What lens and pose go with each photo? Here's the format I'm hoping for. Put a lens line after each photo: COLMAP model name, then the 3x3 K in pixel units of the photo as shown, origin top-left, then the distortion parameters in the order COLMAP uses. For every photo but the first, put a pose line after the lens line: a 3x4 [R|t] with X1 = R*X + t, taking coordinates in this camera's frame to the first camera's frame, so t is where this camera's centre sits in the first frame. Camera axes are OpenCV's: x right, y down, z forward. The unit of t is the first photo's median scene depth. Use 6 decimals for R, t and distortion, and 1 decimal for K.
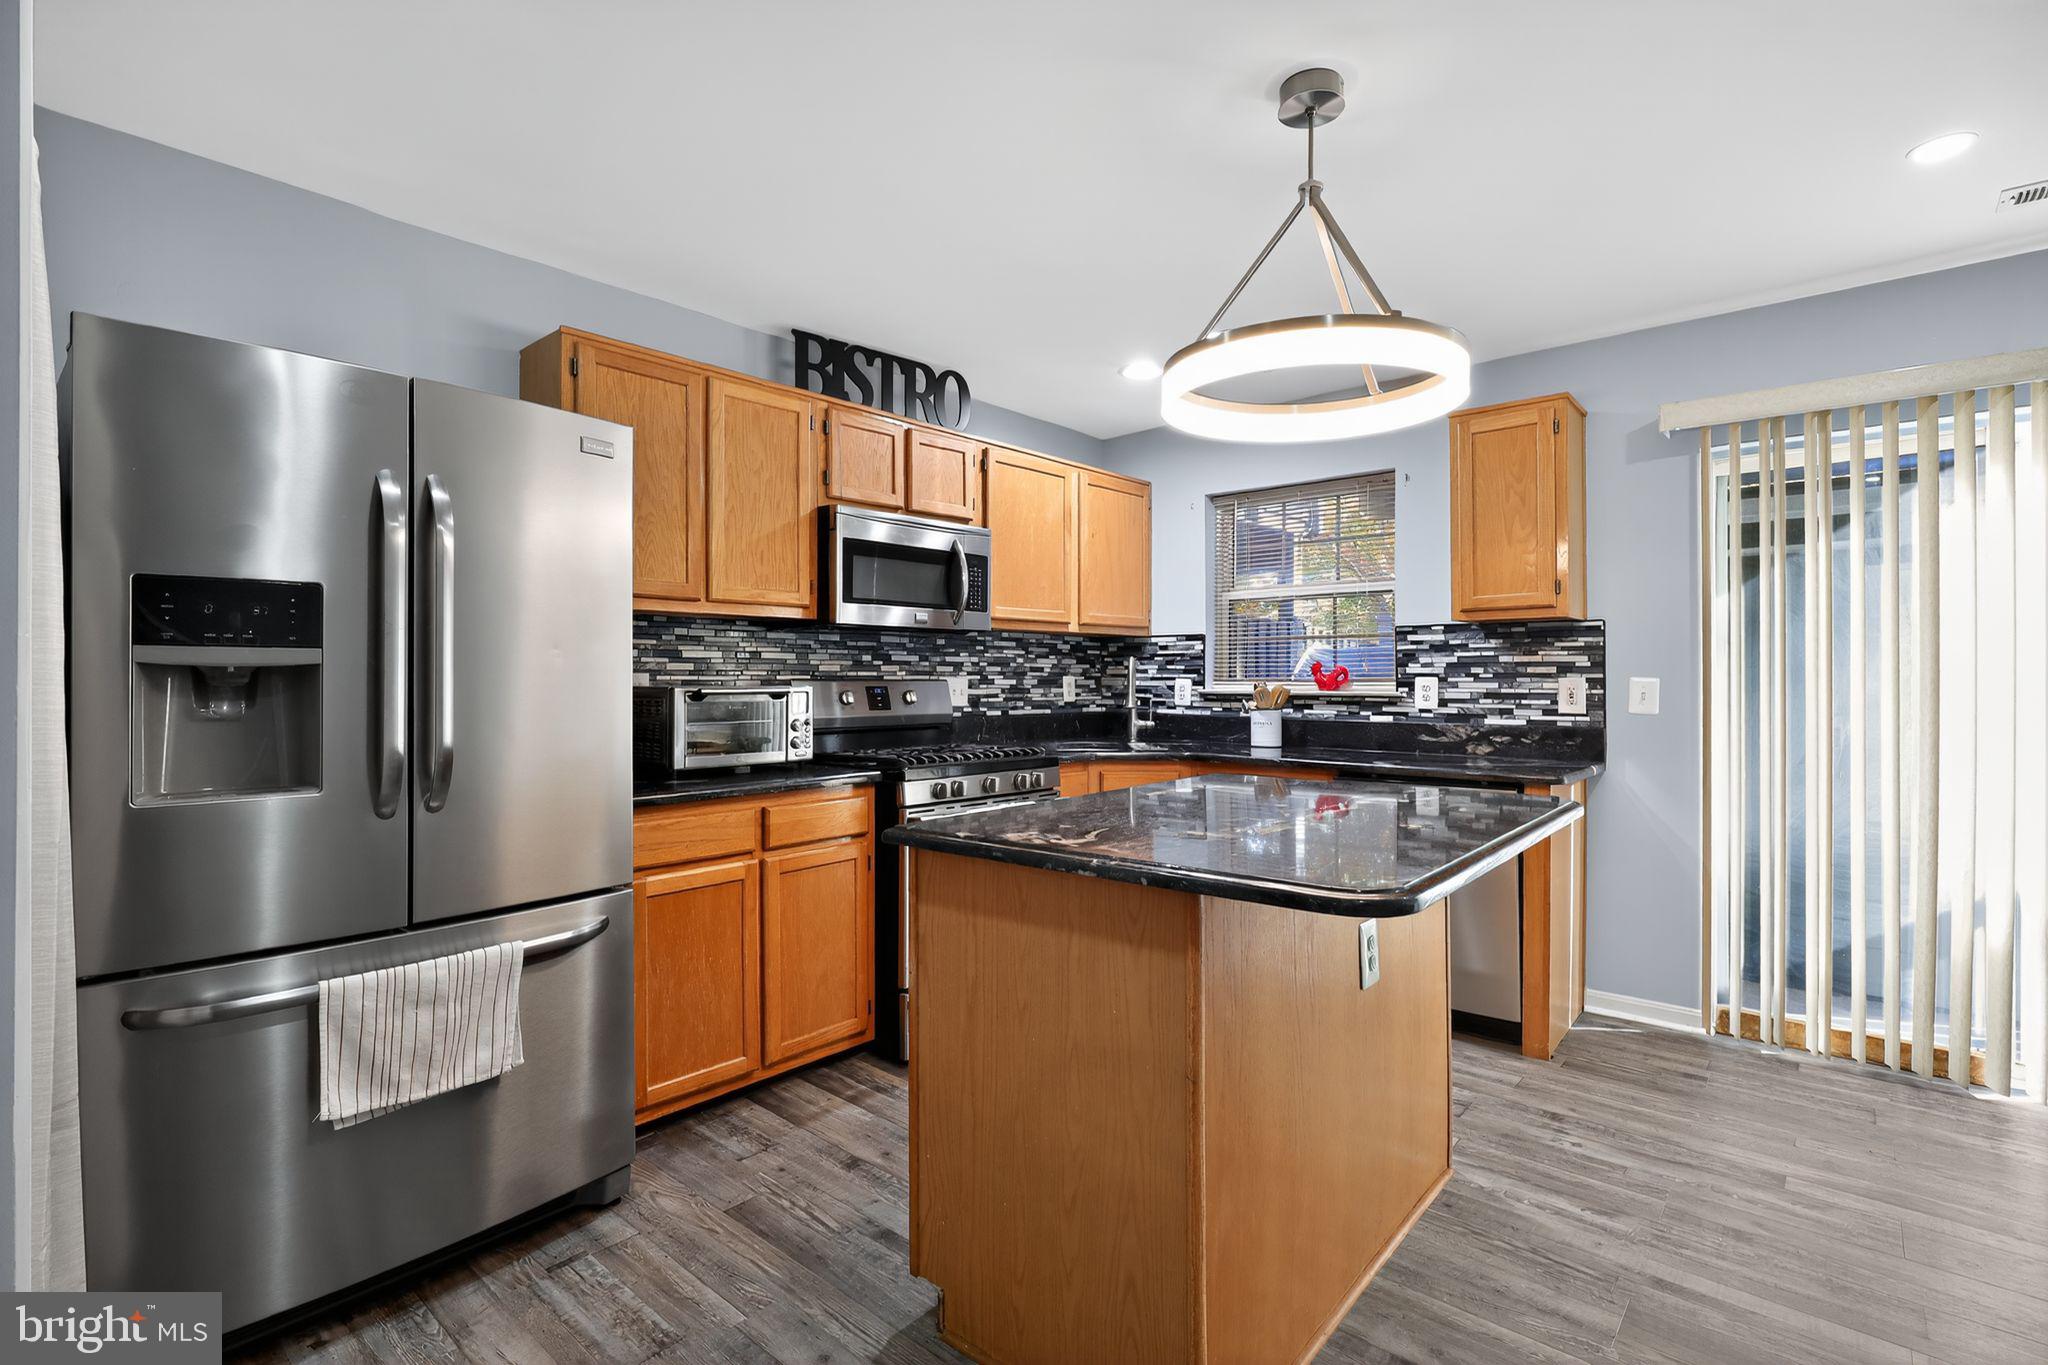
lens RADIAL K [[939.6, 0, 1014.2], [0, 939.6, 677.1], [0, 0, 1]] dist [-0.003139, -0.000585]
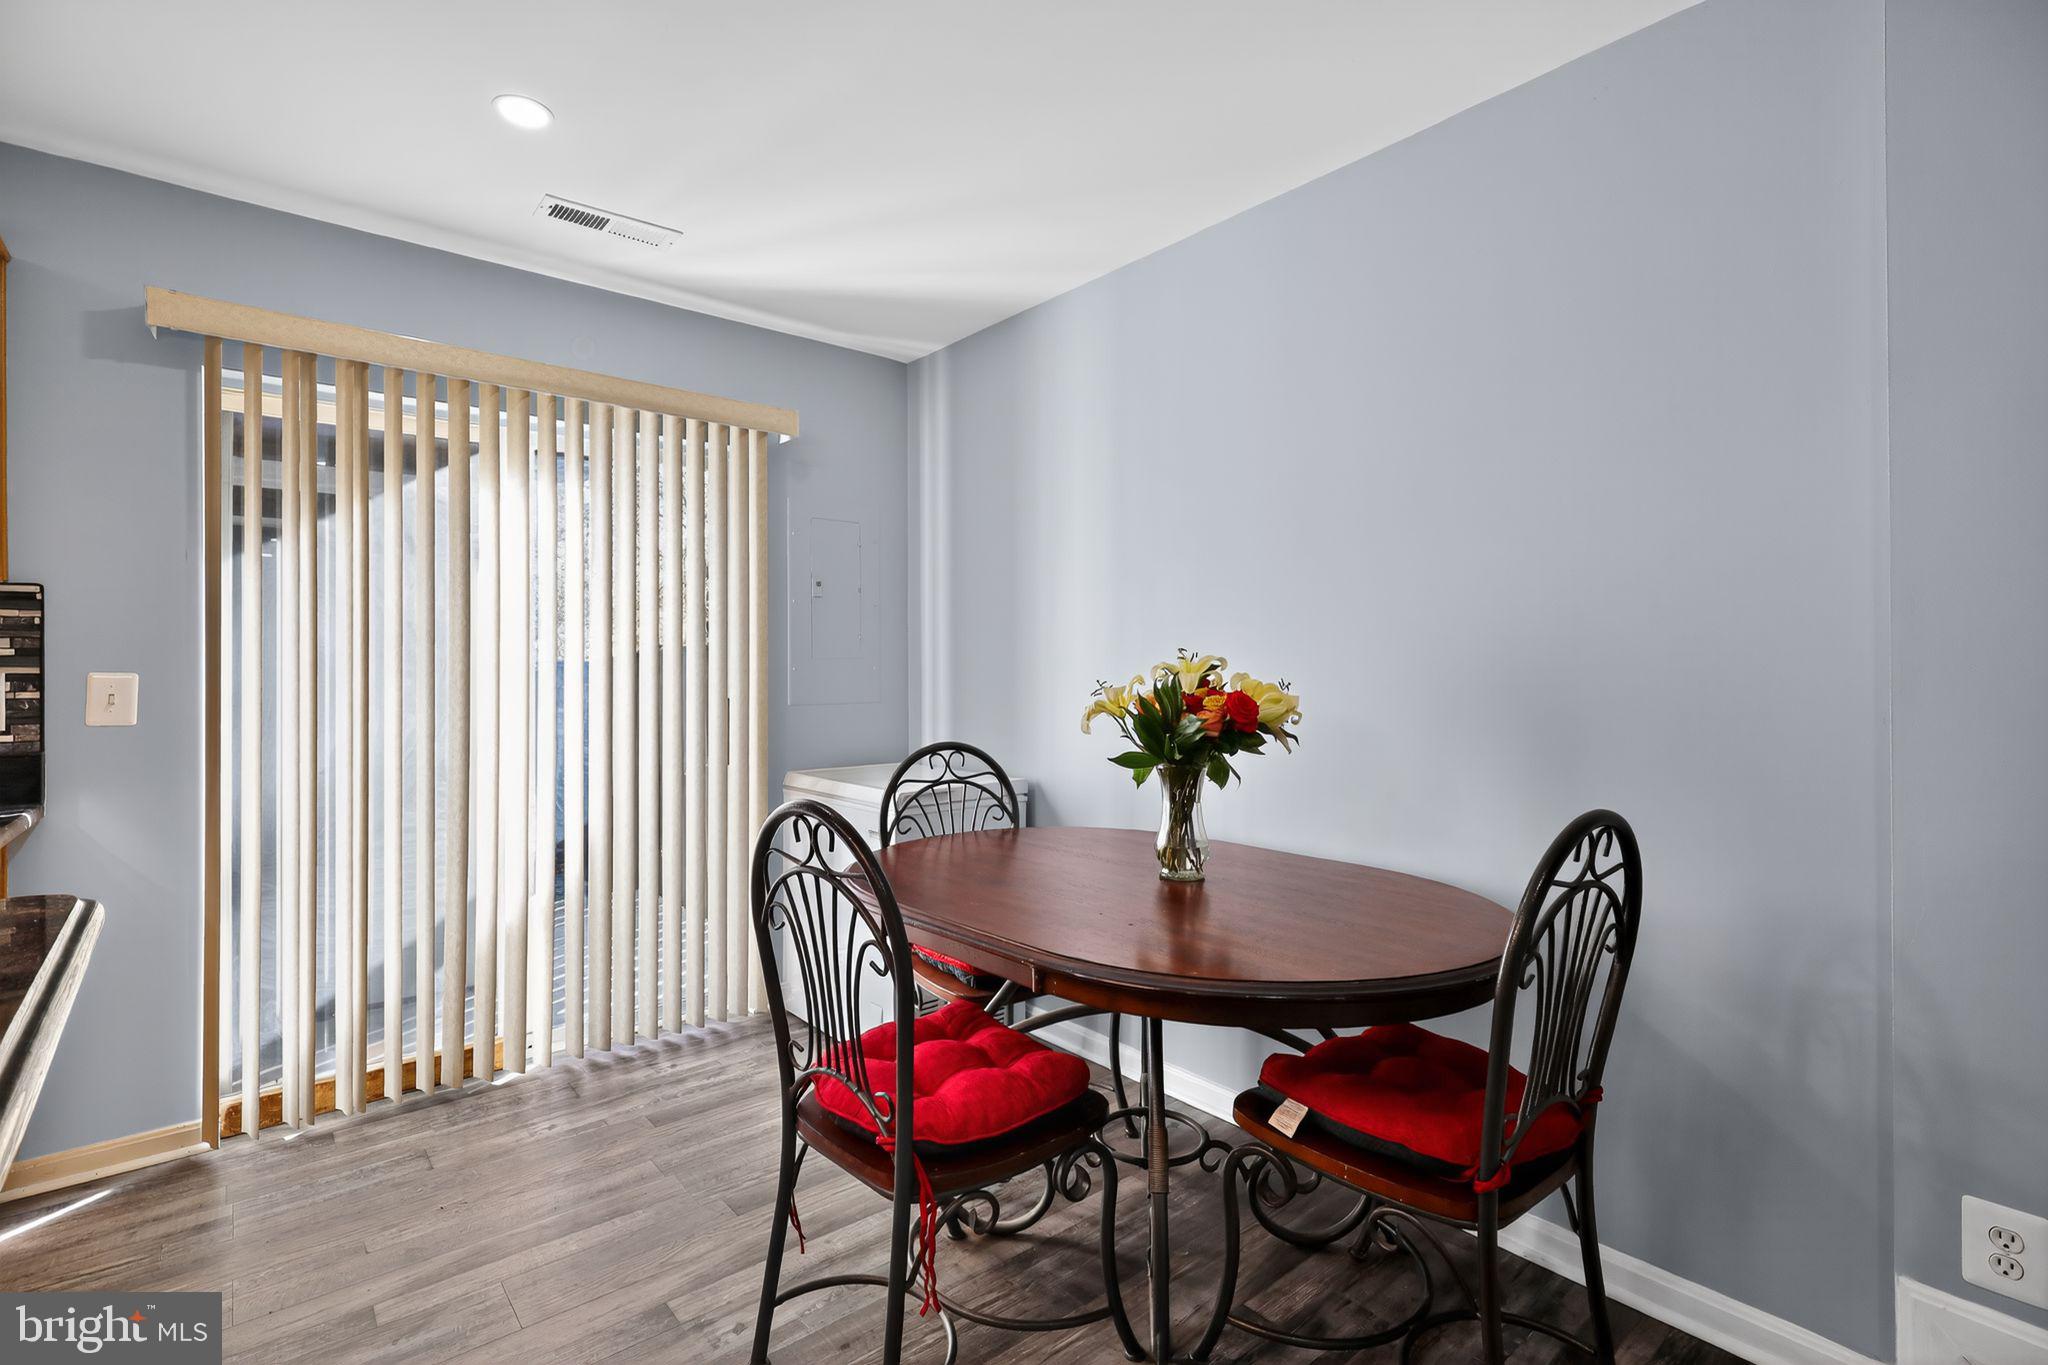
lens RADIAL K [[943.1, 0, 1024.1], [0, 943.1, 660.7], [0, 0, 1]] dist [-0.000226, 0.000072]
pose [[0.139462, 0.002485, 0.990224, 0.068898], [0.001563, 0.999995, -0.002730, -0.004859], [-0.990226, 0.001928, 0.139458, 0.211471]]
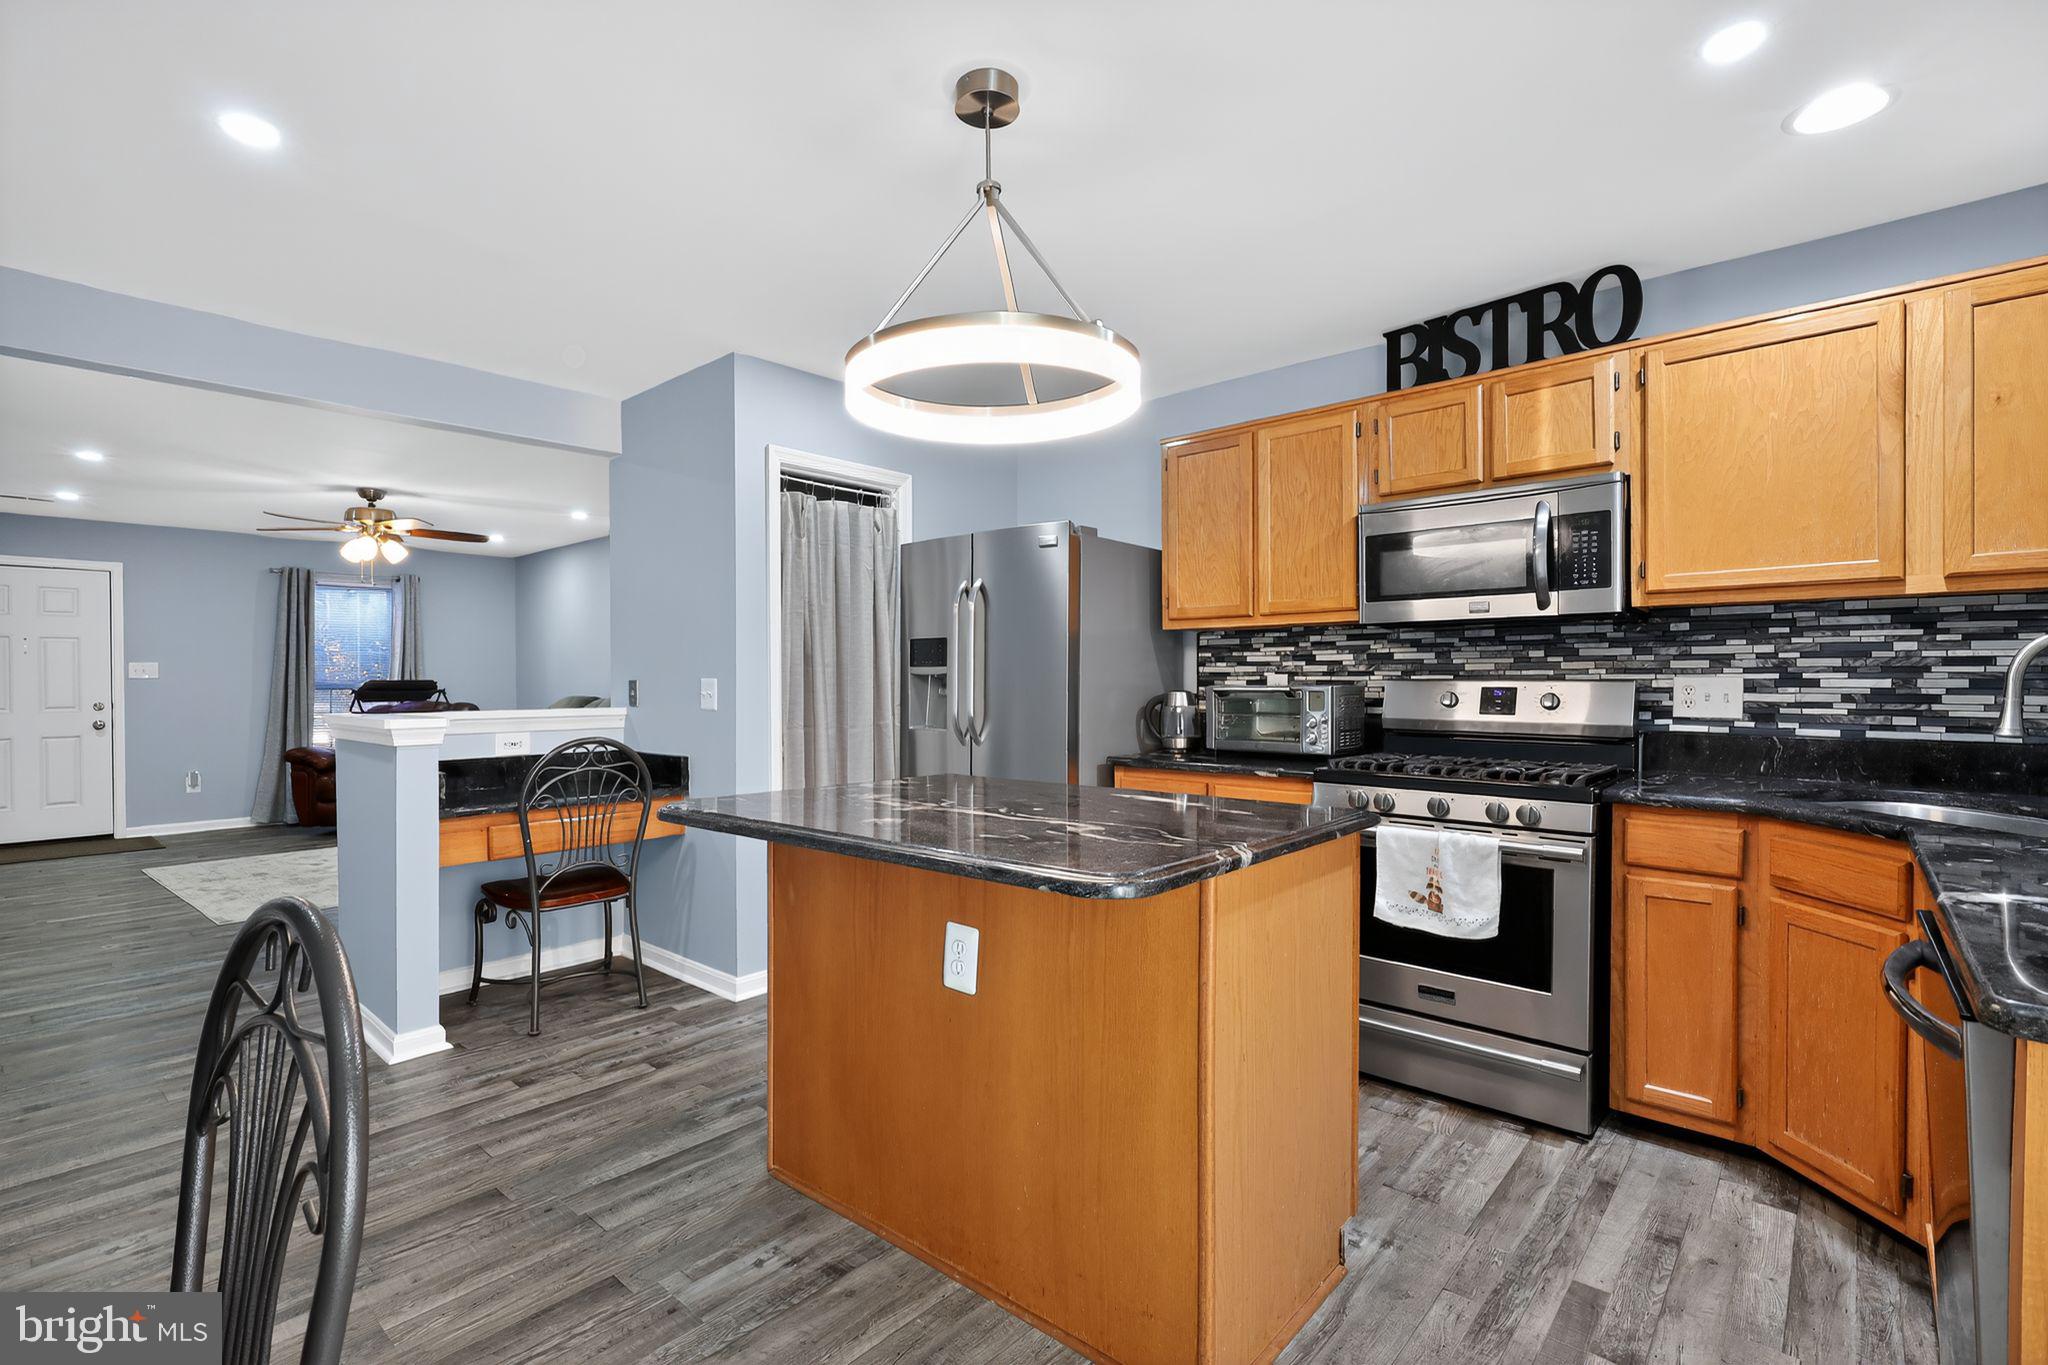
lens RADIAL K [[939.6, 0, 1014.2], [0, 939.6, 677.1], [0, 0, 1]] dist [-0.003139, -0.000585]
pose [[-0.010573, -0.002076, -0.999942, 0.694921], [0.004169, 0.999989, -0.002120, 0.000307], [0.999935, -0.004192, -0.010564, 0.541255]]
